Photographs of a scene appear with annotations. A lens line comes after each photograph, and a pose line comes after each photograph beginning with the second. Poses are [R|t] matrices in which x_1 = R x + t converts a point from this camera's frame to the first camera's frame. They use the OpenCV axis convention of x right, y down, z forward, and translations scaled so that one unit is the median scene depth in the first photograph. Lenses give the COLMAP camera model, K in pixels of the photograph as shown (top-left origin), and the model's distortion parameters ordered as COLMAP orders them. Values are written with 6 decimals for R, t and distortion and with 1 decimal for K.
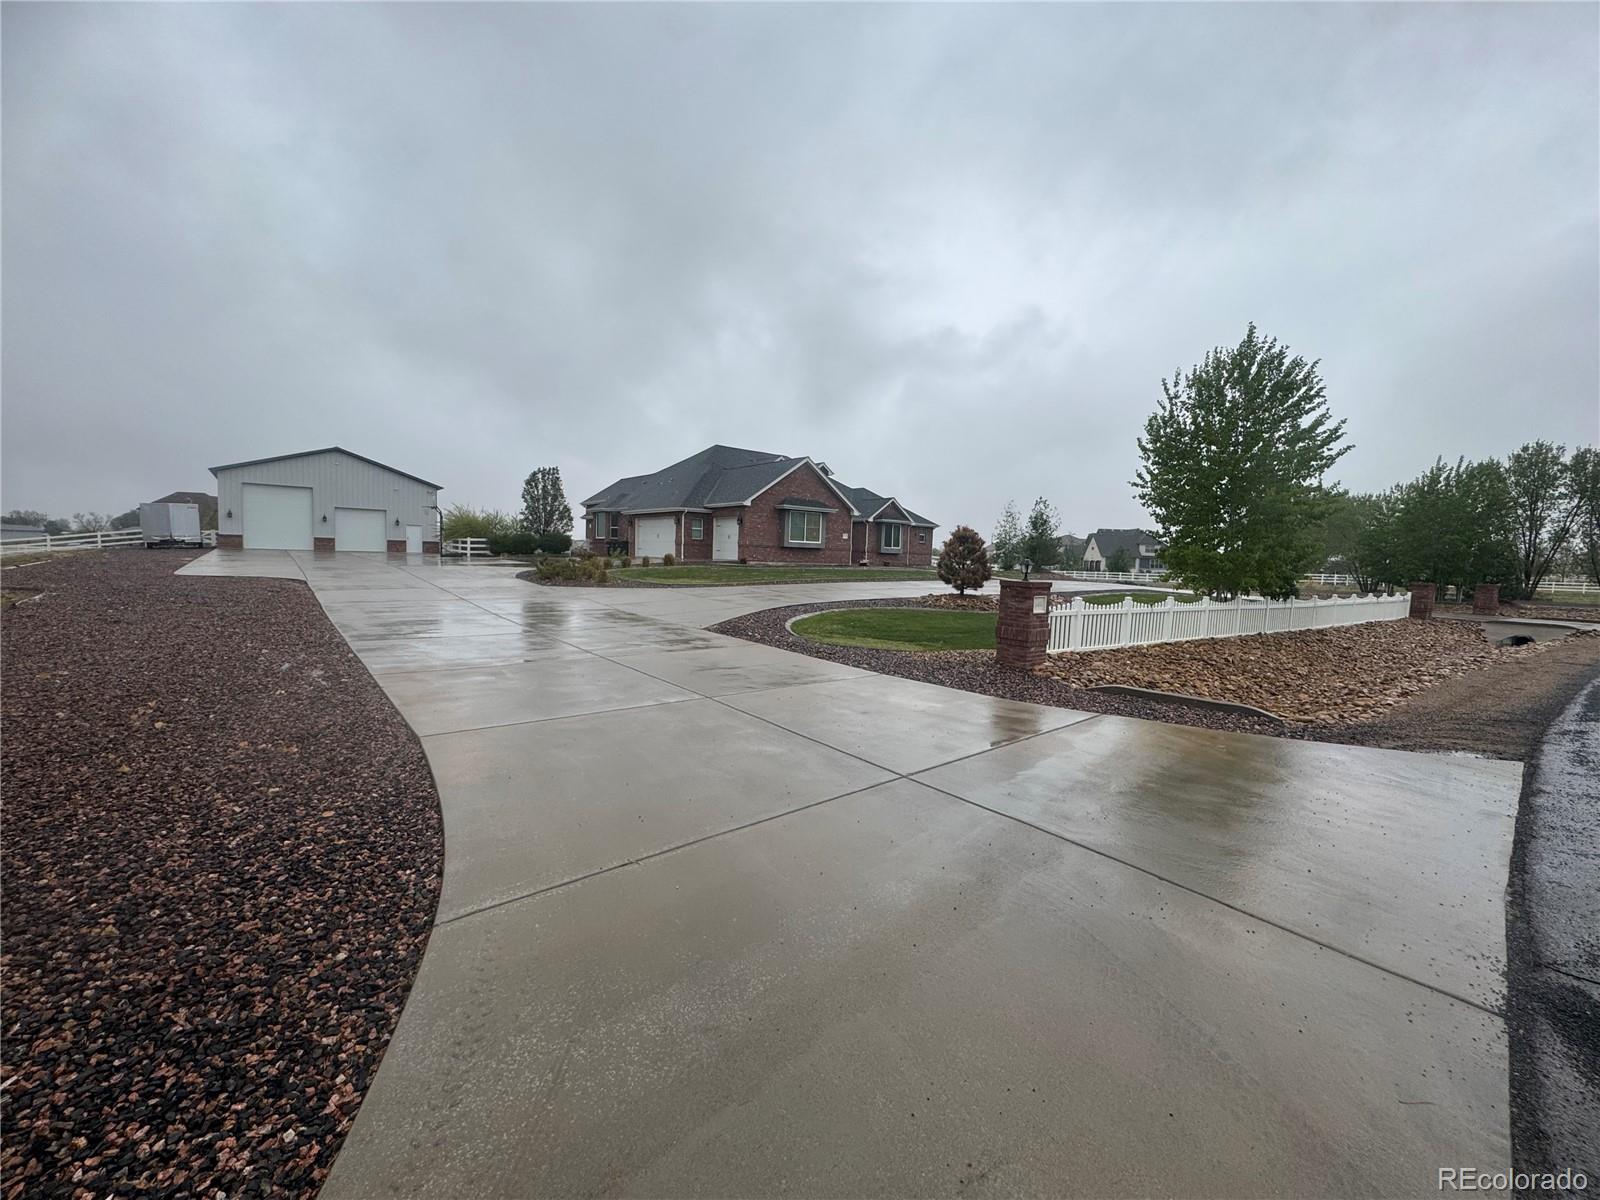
lens RADIAL K [[639.3, 0, 799.5], [0, 639.3, 600.7], [0, 0, 1]] dist [-0.003762, 0.000651]
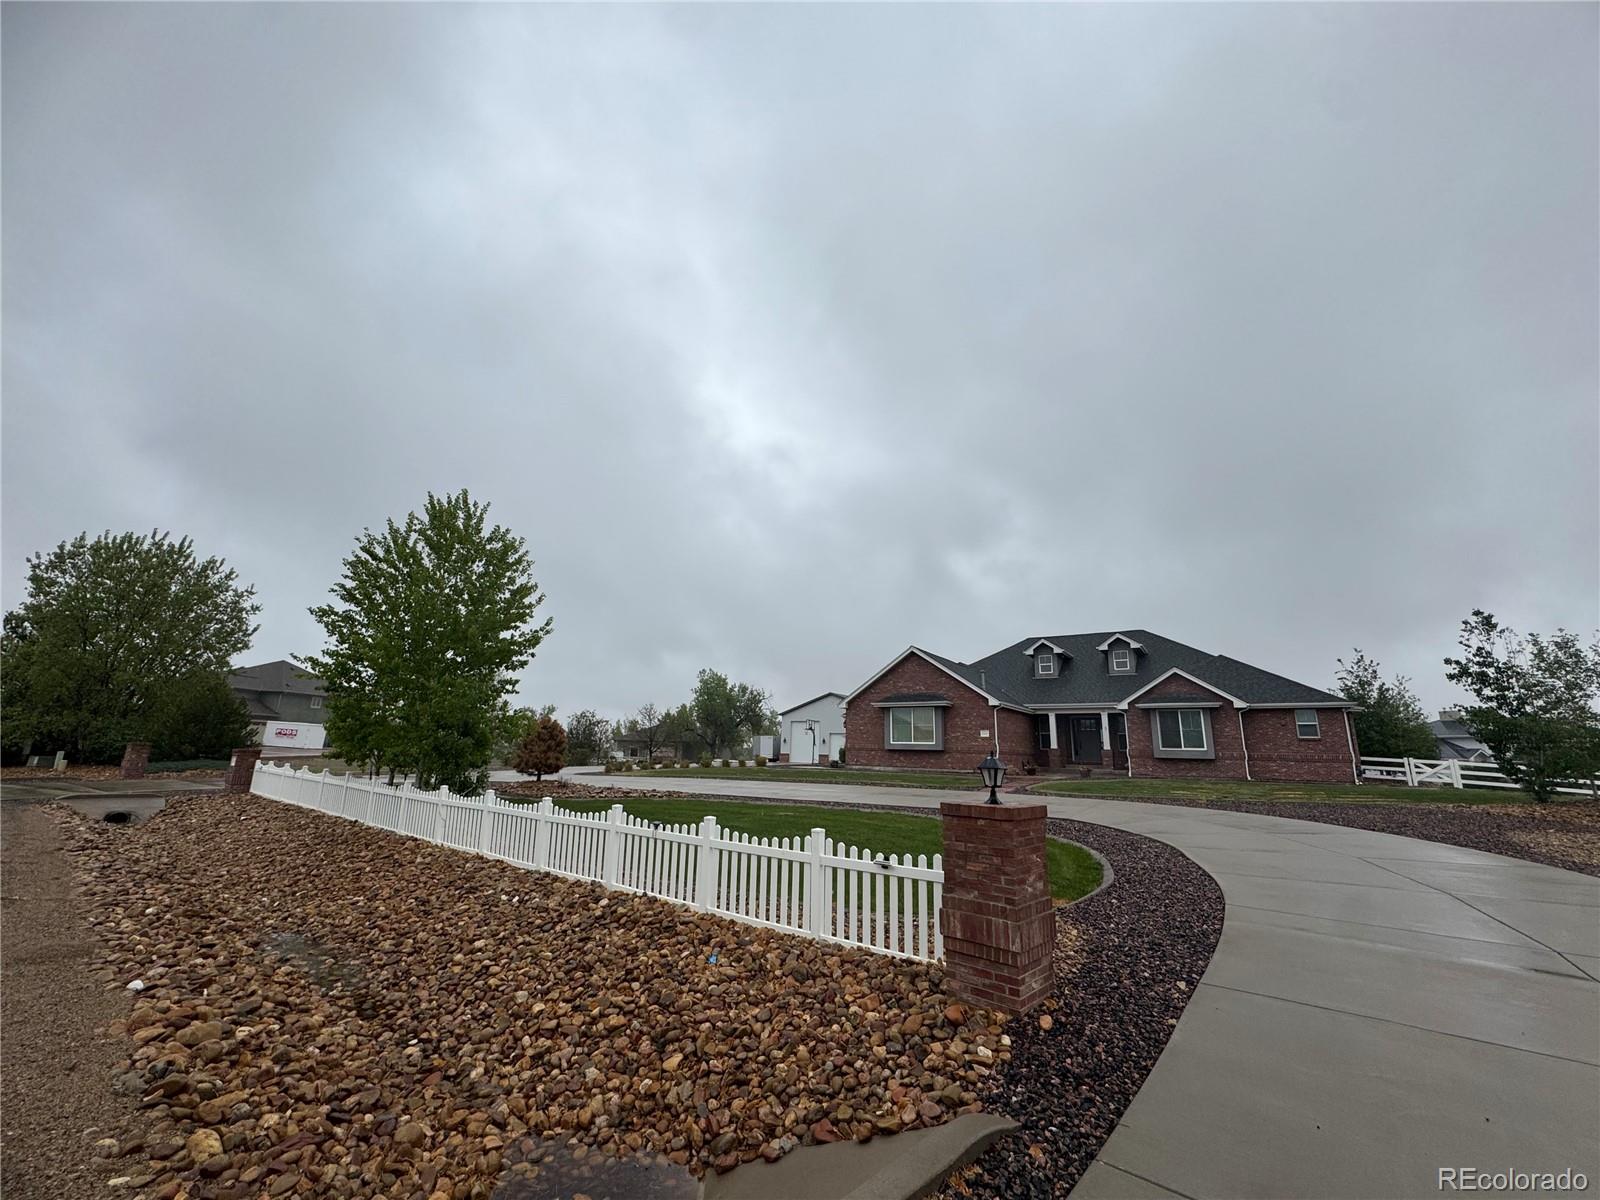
lens RADIAL K [[639.3, 0, 797.7], [0, 639.3, 600.3], [0, 0, 1]] dist [-0.003762, 0.000651]
pose [[0.285114, -0.249115, -0.925555, 0.796066], [-0.086141, 0.955068, -0.283594, -0.017462], [0.954615, 0.160585, 0.250844, 0.593482]]
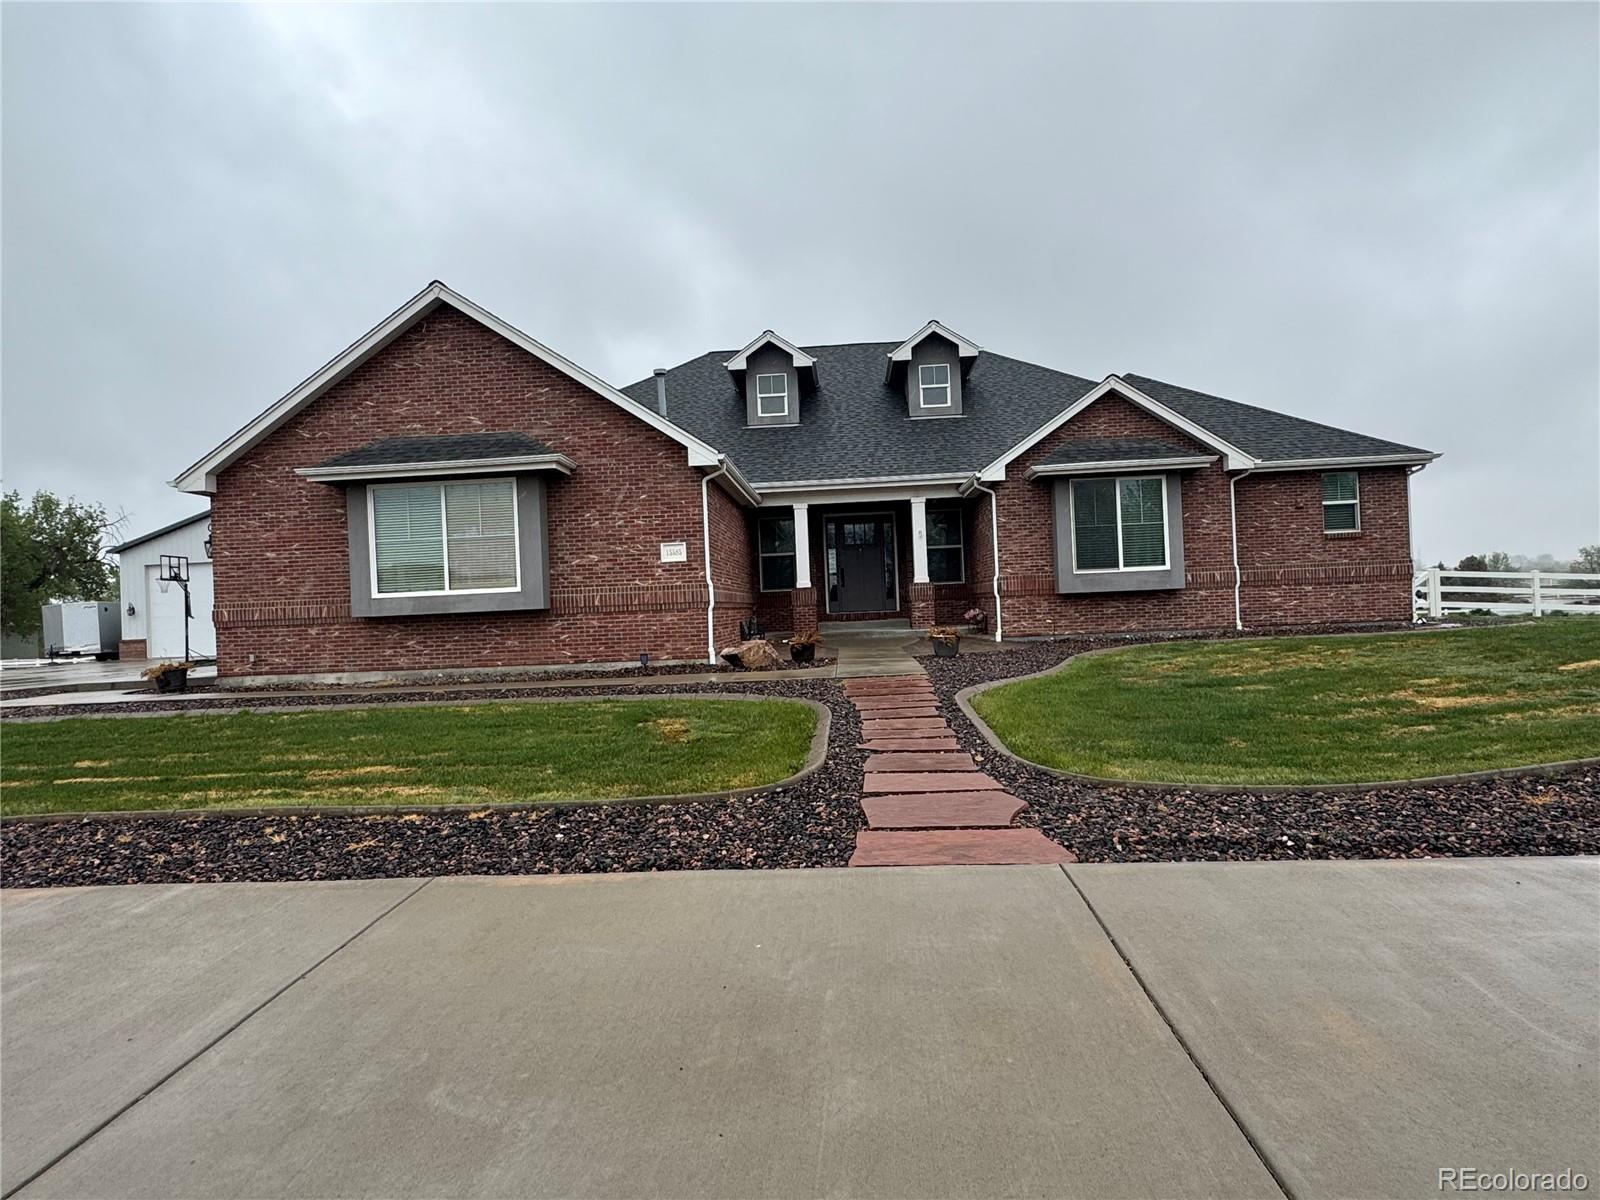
lens RADIAL K [[939.2, 0, 792.7], [0, 939.2, 594.8], [0, 0, 1]] dist [-0.005353, -0.000030]
pose [[0.730511, -0.072586, -0.679033, 0.378839], [0.017364, 0.995988, -0.087786, -0.052396], [0.682680, 0.052338, 0.728840, 0.795332]]
